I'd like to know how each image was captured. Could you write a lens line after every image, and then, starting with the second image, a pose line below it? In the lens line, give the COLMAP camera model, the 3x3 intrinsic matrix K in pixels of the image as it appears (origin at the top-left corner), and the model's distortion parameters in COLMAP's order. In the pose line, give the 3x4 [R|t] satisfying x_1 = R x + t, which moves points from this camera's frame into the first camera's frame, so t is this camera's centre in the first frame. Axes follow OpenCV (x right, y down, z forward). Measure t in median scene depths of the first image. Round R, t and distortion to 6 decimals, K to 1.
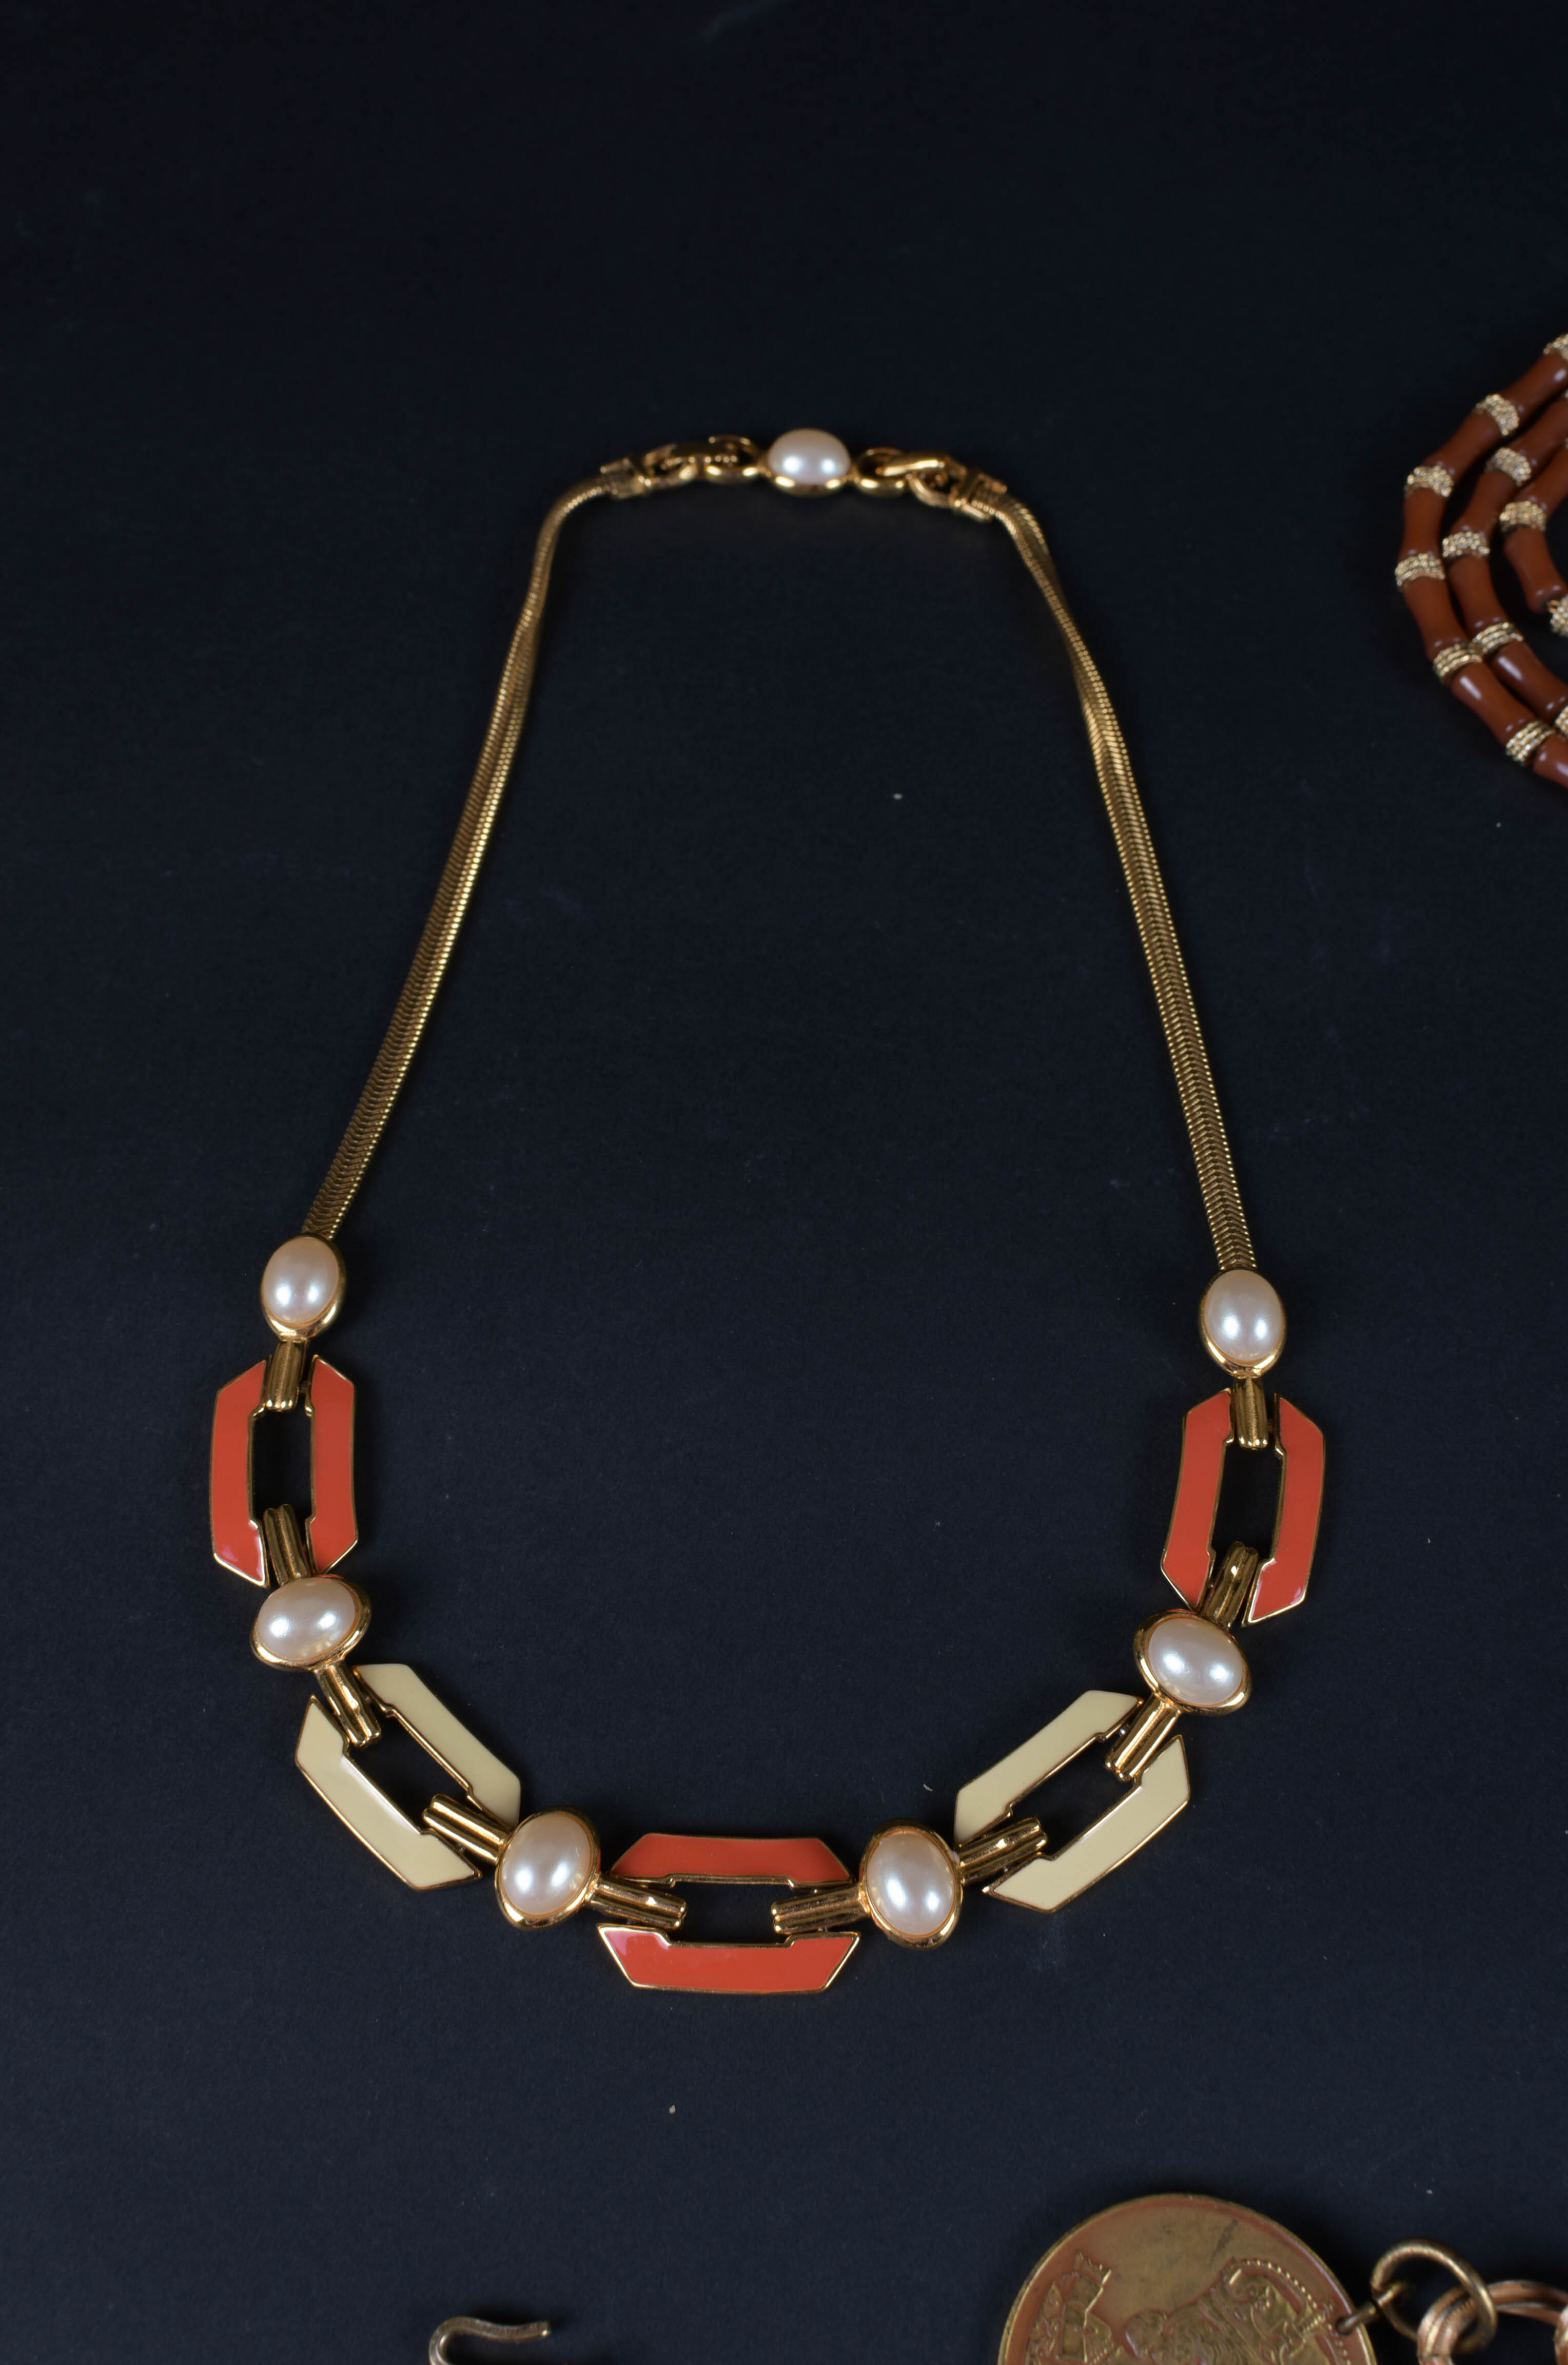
lens RADIAL K [[2831.7, 0, 769.4], [0, 2831.7, 1176.3], [0, 0, 1]] dist [0.024233, 0.034639]
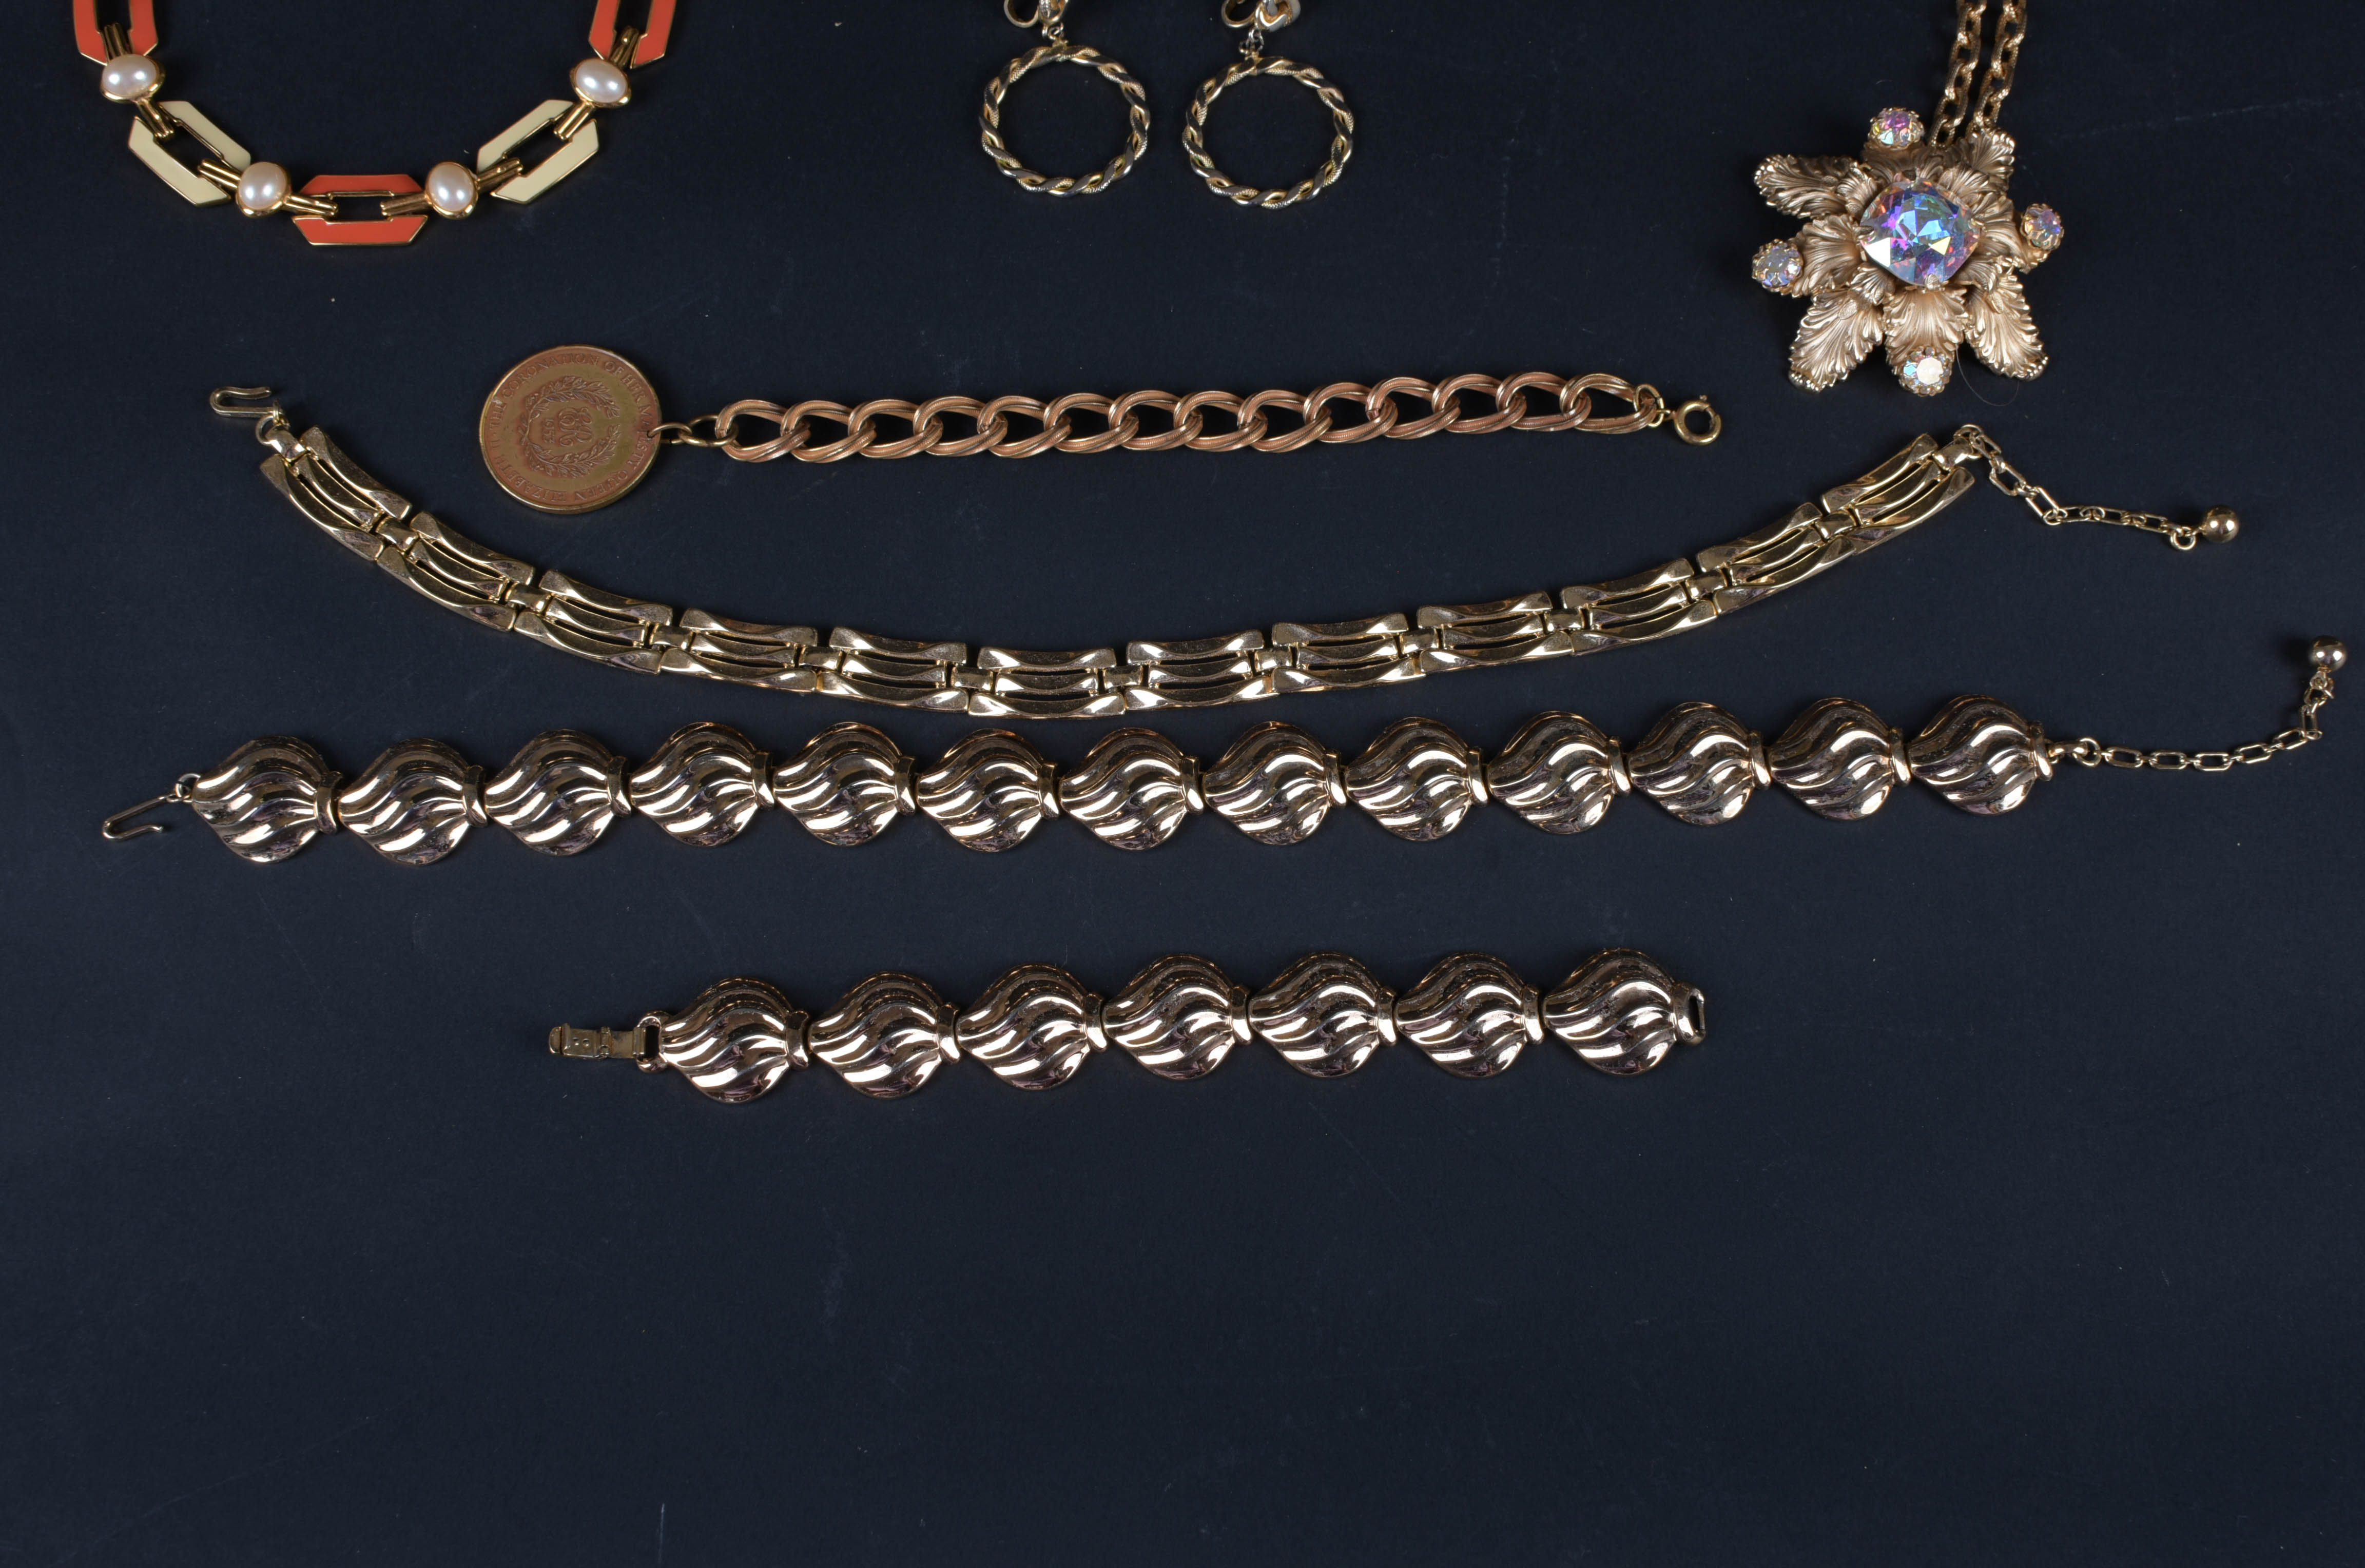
lens RADIAL K [[2831.7, 0, 1182.5], [0, 2831.7, 784.0], [0, 0, 1]] dist [0.024233, 0.034639]
pose [[0.994278, -0.048576, 0.095138, 0.325753], [0.033735, 0.987834, 0.151810, 0.351912], [-0.101355, -0.147732, 0.983820, -0.994279]]
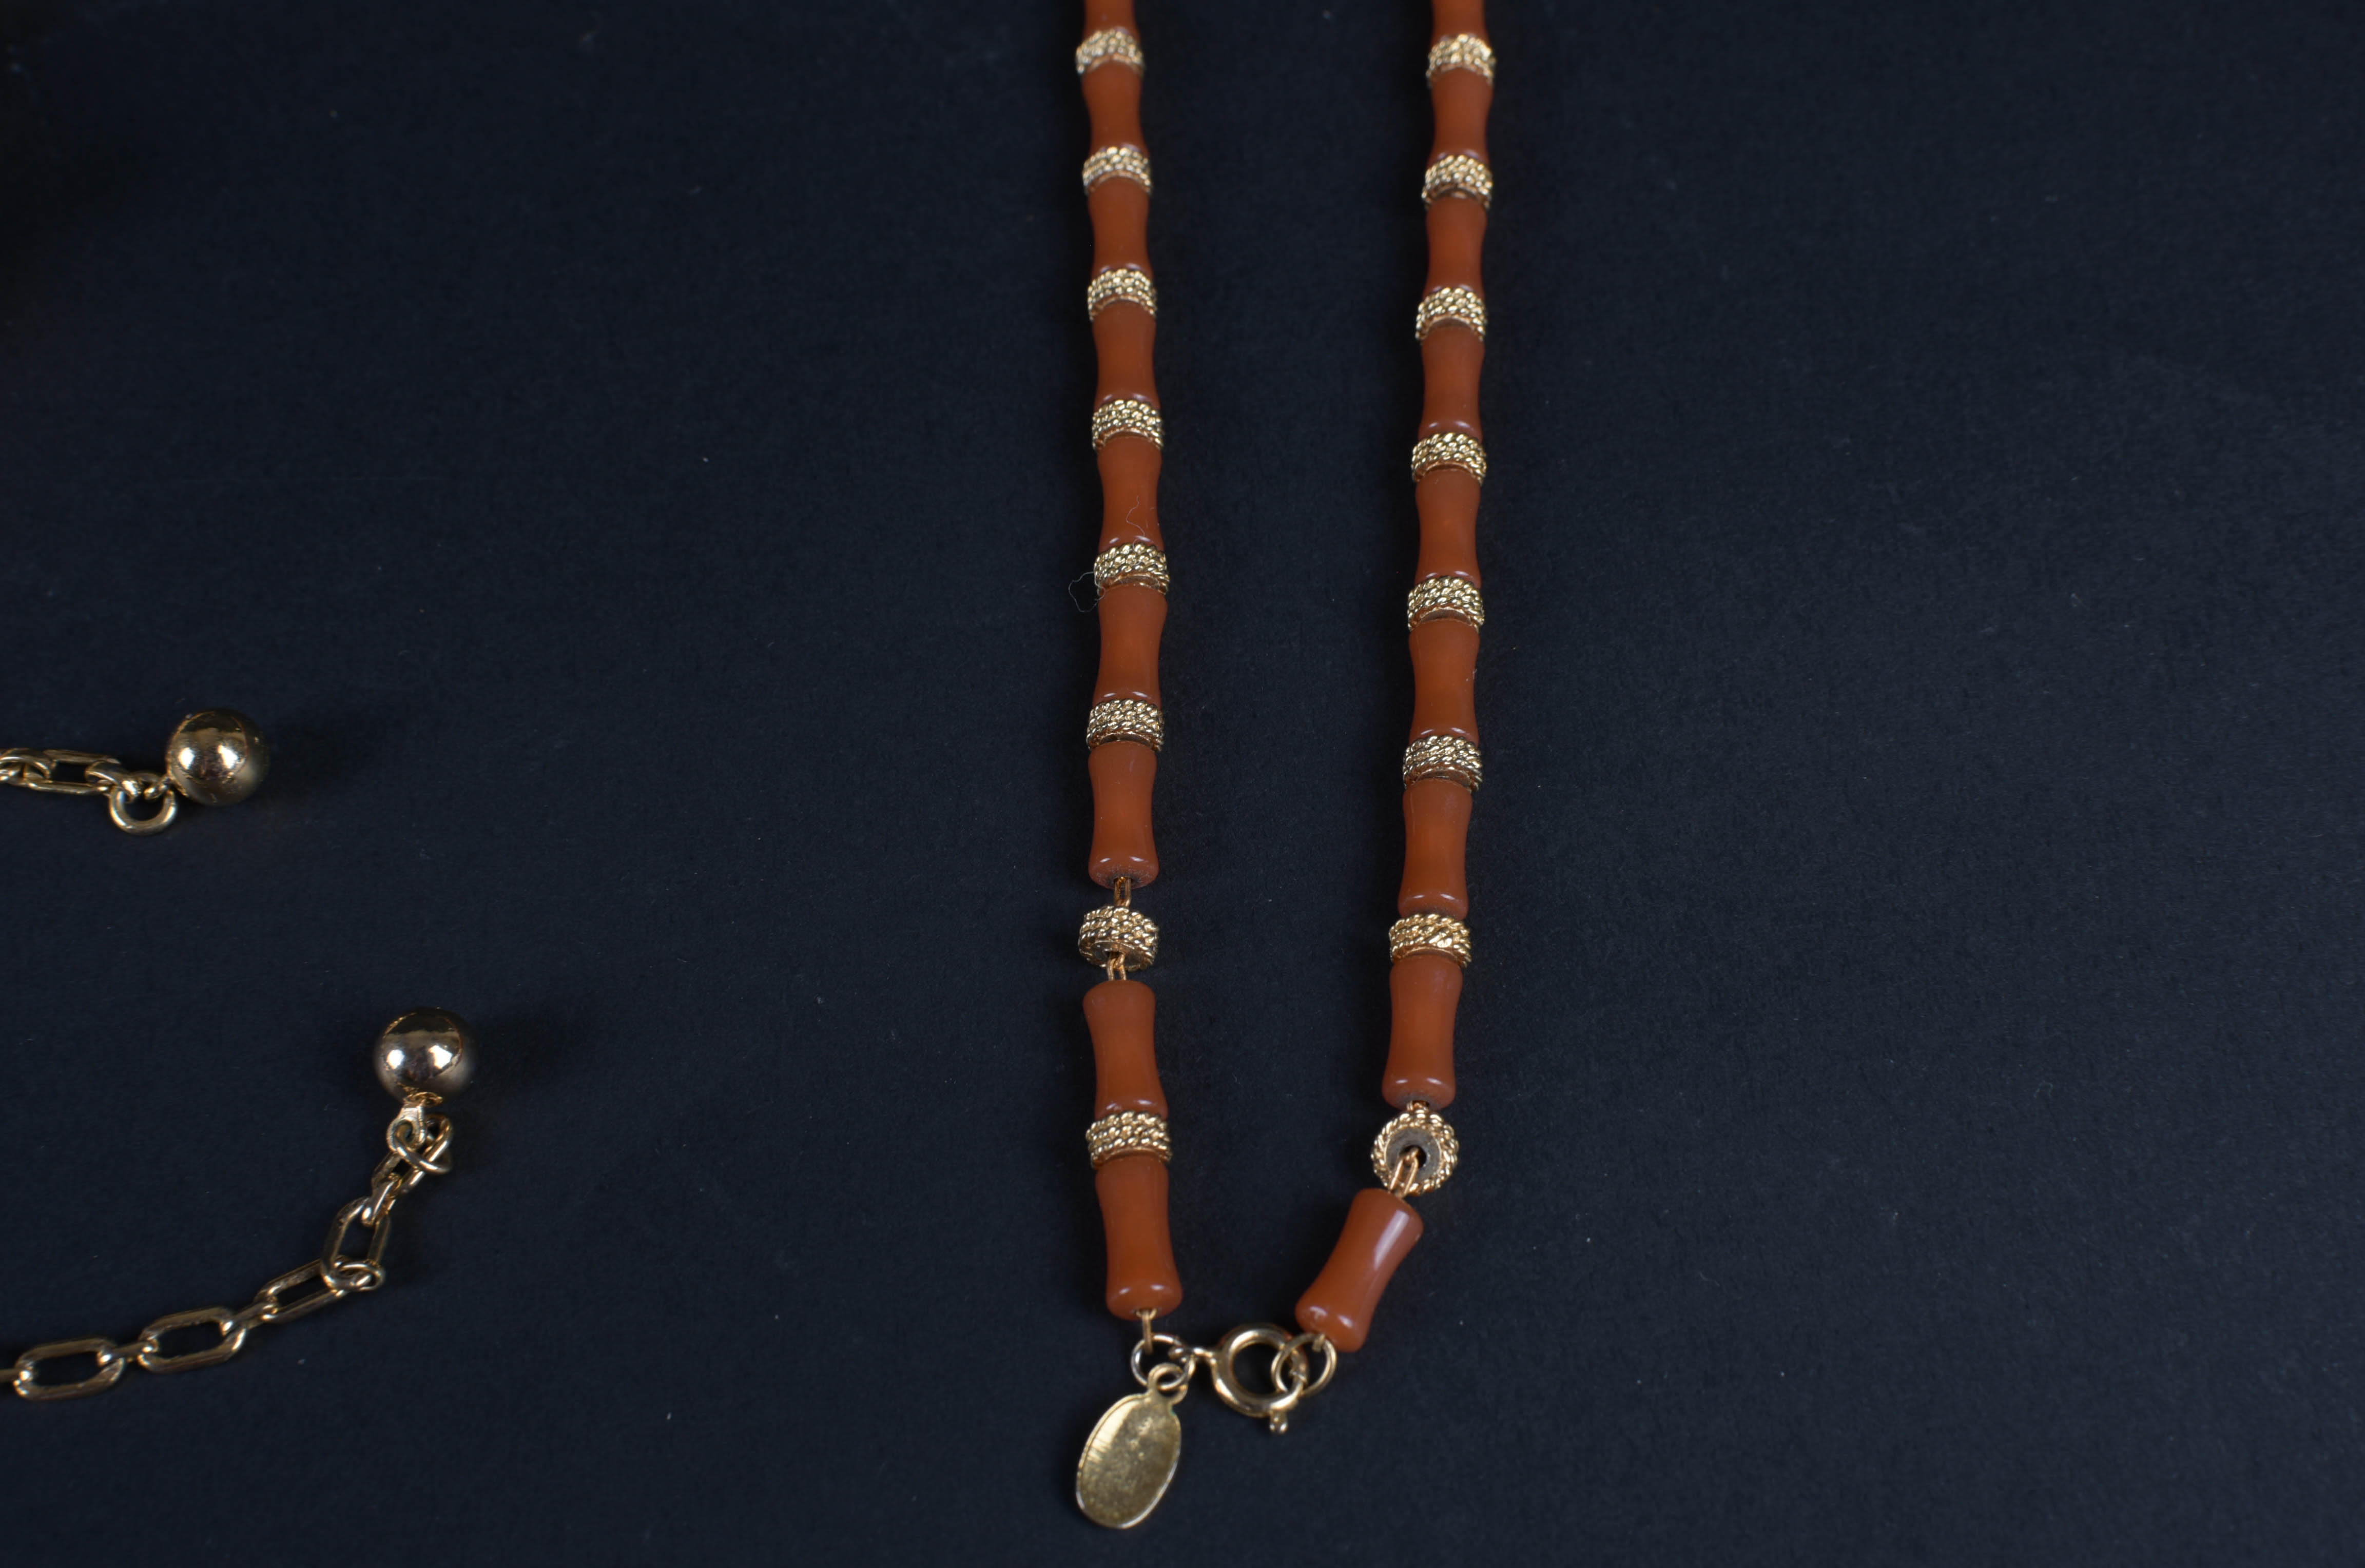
lens RADIAL K [[2900.5, 0, 1182.5], [0, 2900.5, 784.0], [0, 0, 1]] dist [0.020640, 0.071437]
pose [[0.991604, -0.109355, 0.069013, 1.349138], [0.115391, 0.989182, -0.090574, 0.585432], [-0.058362, 0.097777, 0.993496, 0.003716]]
